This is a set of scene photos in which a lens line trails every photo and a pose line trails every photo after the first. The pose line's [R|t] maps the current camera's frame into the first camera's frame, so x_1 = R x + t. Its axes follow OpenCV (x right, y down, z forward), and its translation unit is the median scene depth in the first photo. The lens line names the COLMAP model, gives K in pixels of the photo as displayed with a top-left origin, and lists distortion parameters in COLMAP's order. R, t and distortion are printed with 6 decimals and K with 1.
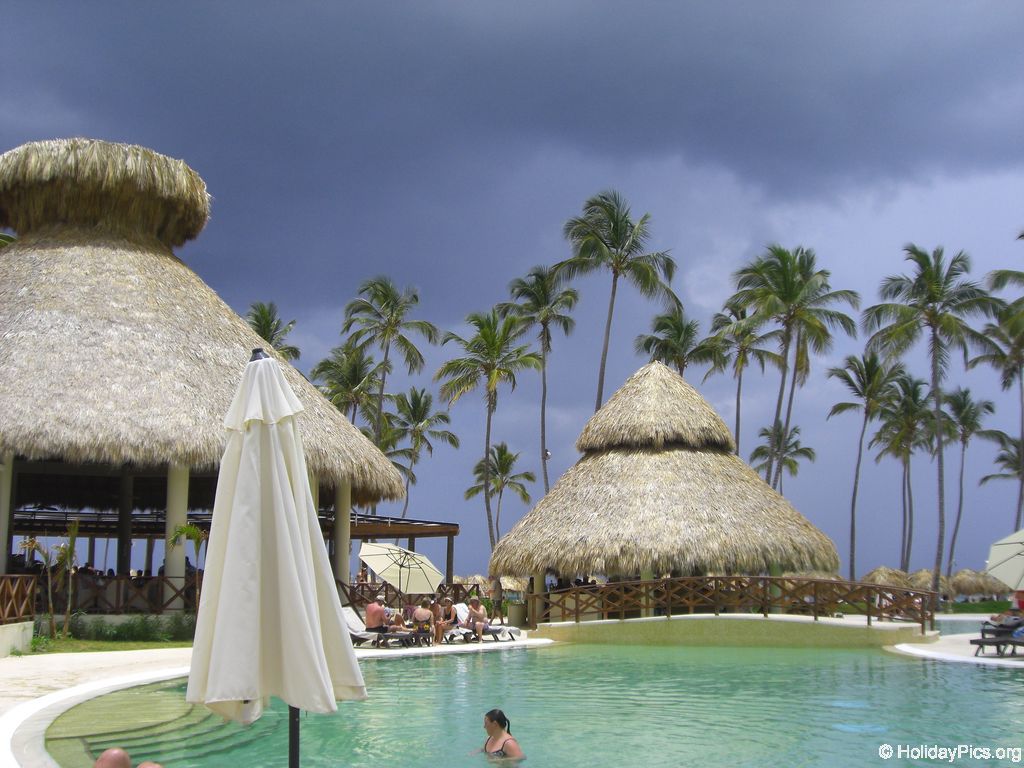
lens RADIAL K [[1137.5, 0, 498.5], [0, 1137.5, 388.7], [0, 0, 1]] dist [-0.239193, 0.305998]
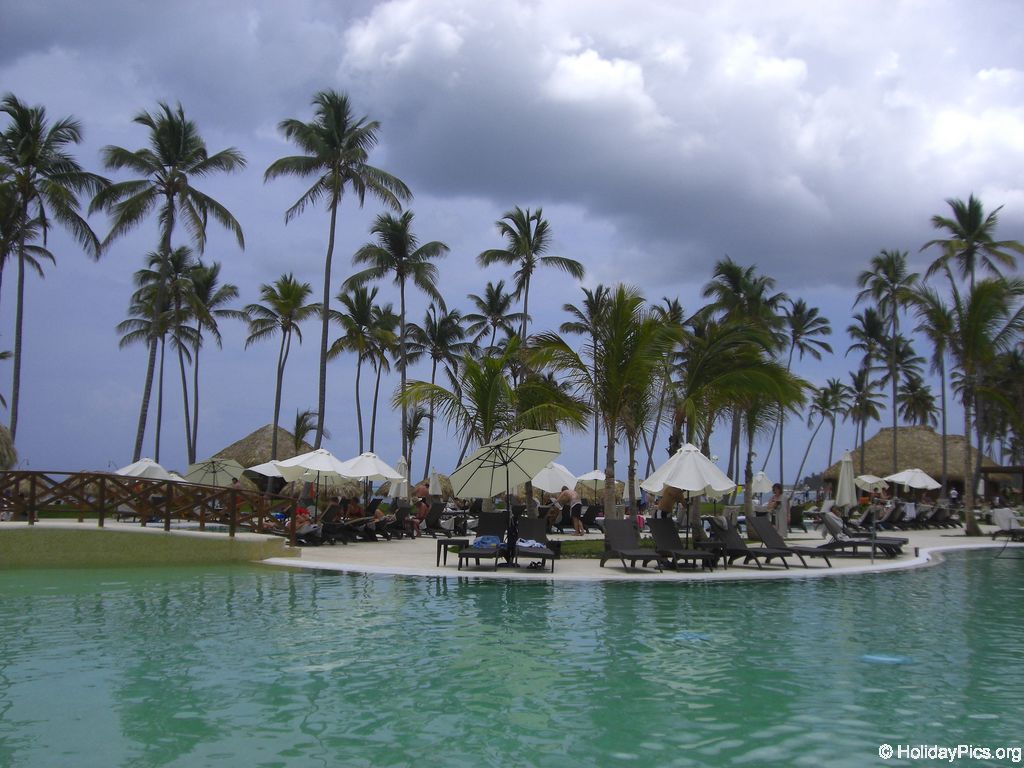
lens RADIAL K [[1123.4, 0, 512.0], [0, 1123.4, 384.0], [0, 0, 1]] dist [-0.226130, 0.208153]
pose [[0.503197, 0.073145, 0.861071, -0.200395], [-0.144791, 0.989462, 0.000562, 0.054399], [-0.851955, -0.124958, 0.508485, 0.316630]]
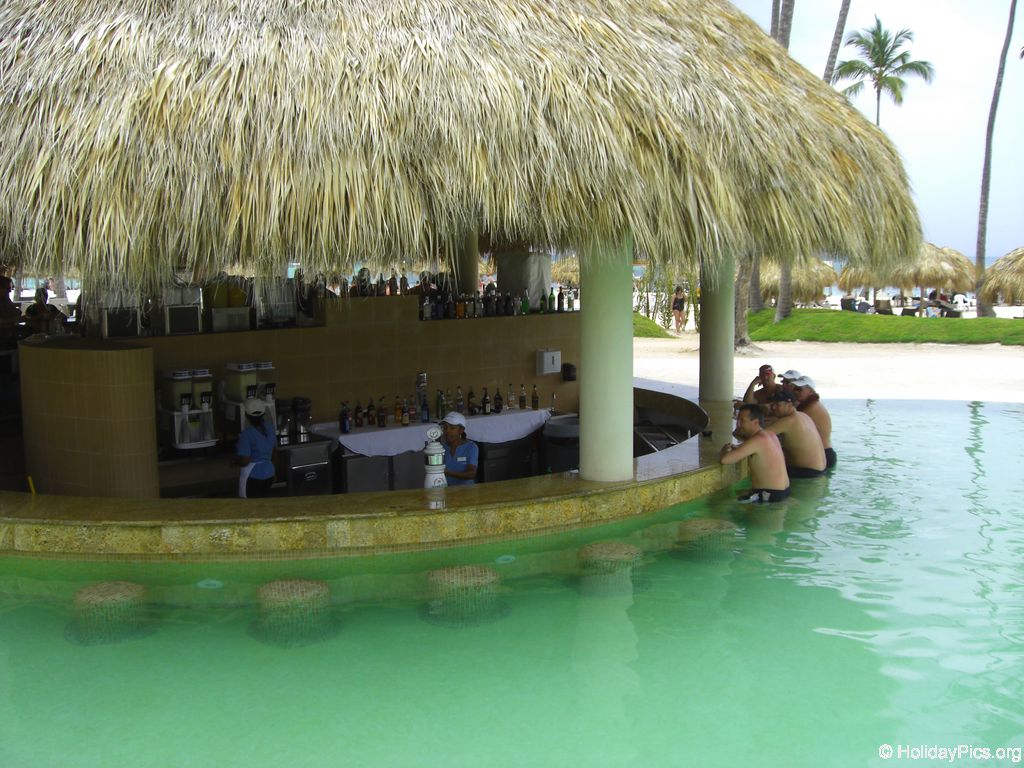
lens RADIAL K [[1137.5, 0, 498.5], [0, 1137.5, 388.7], [0, 0, 1]] dist [-0.239193, 0.305998]
pose [[0.993918, -0.000176, -0.110123, 0.260313], [0.031097, 0.959750, 0.279128, 0.128836], [0.105641, -0.280854, 0.953919, 0.807267]]
